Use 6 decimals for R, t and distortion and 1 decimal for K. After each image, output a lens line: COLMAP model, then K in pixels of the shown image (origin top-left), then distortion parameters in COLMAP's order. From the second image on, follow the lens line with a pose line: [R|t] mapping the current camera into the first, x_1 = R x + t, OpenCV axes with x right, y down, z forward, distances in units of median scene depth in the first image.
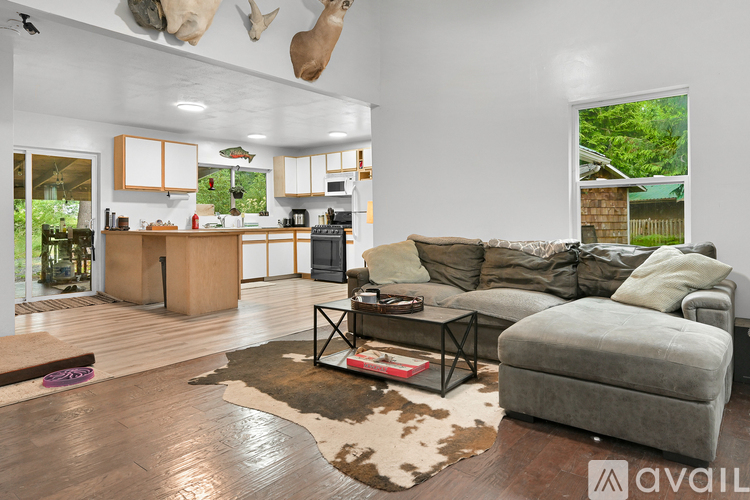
lens RADIAL K [[442.6, 0, 375.0], [0, 442.6, 250.0], [0, 0, 1]] dist [0.000148, 0.000339]
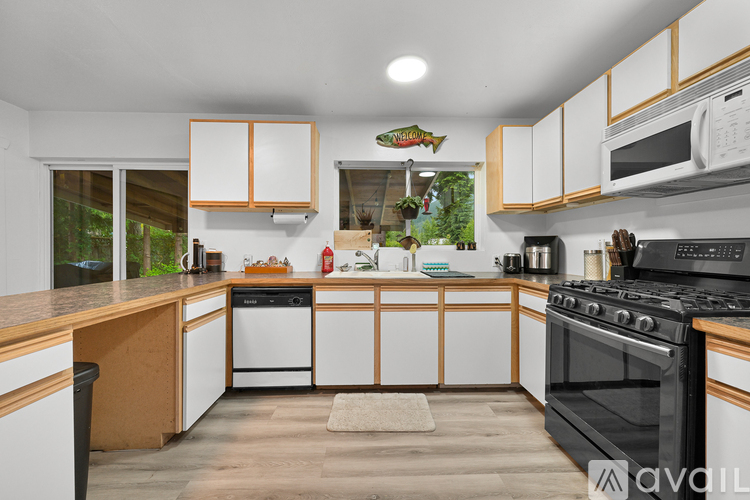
lens RADIAL K [[304.1, 0, 375.0], [0, 304.1, 250.0], [0, 0, 1]] dist [-0.001094, -0.000037]
pose [[0.688247, 0.010572, -0.725400, -0.062121], [-0.055850, 0.997699, -0.038450, -0.060012], [0.723324, 0.066976, 0.687253, 0.704681]]
